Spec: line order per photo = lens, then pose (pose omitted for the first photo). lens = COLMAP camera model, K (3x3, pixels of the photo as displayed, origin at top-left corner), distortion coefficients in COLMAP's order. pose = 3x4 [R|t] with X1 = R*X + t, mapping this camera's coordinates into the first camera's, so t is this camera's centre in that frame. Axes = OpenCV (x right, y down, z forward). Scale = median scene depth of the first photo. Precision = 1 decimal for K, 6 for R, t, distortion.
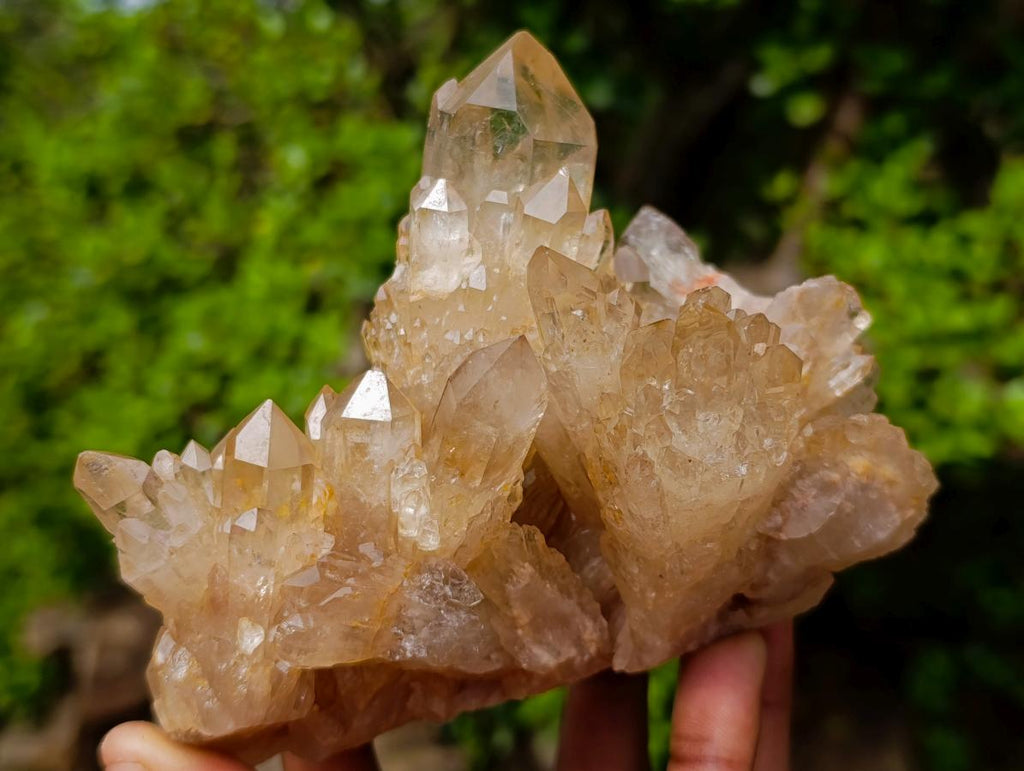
lens RADIAL K [[1454.6, 0, 489.0], [0, 1454.6, 347.2], [0, 0, 1]] dist [0.256818, -1.235424]
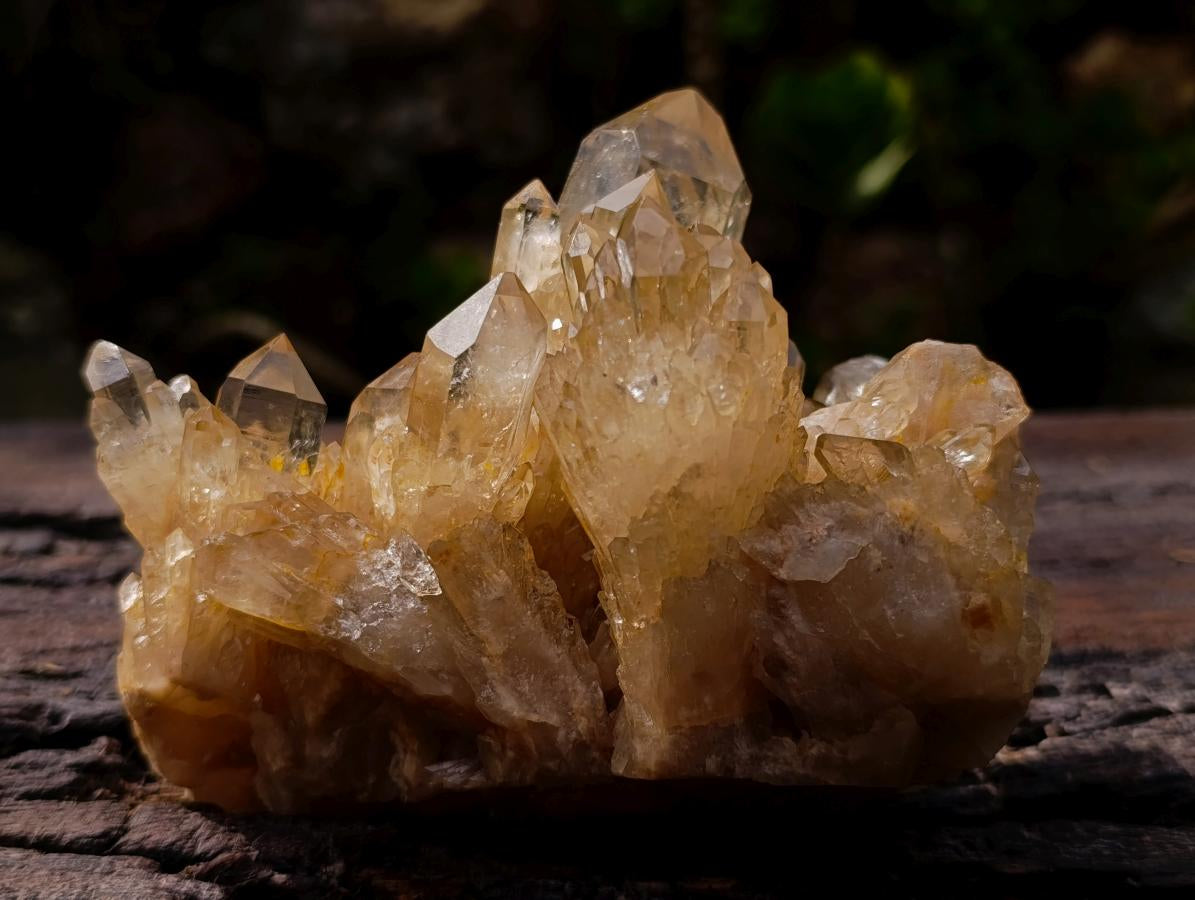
lens RADIAL K [[1666.9, 0, 591.1], [0, 1666.9, 401.8], [0, 0, 1]] dist [0.261752, -1.141106]
pose [[0.873445, 0.071521, -0.481642, 0.538998], [-0.265939, 0.898664, -0.348827, 0.388883], [0.407886, 0.432768, 0.803953, 0.189614]]
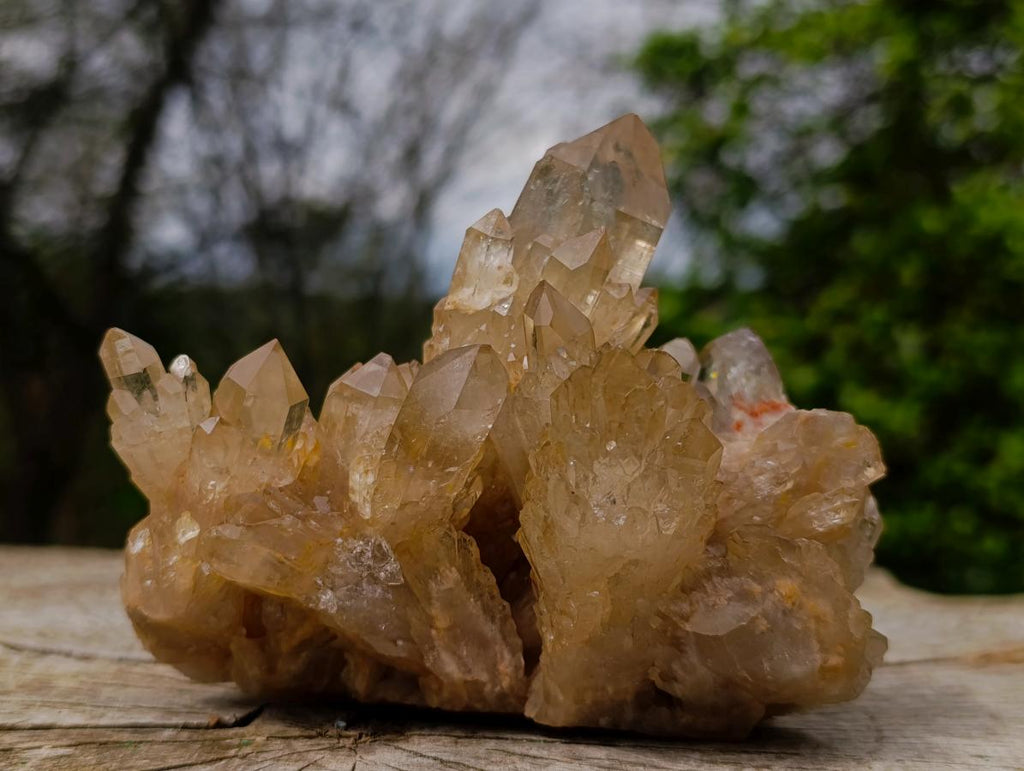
lens RADIAL K [[1428.4, 0, 506.5], [0, 1428.4, 344.2], [0, 0, 1]] dist [0.261752, -1.141106]
pose [[0.900244, 0.283759, -0.330214, 0.359629], [-0.328193, 0.940649, -0.086418, 0.072815], [0.286094, 0.186172, 0.939942, -0.000230]]
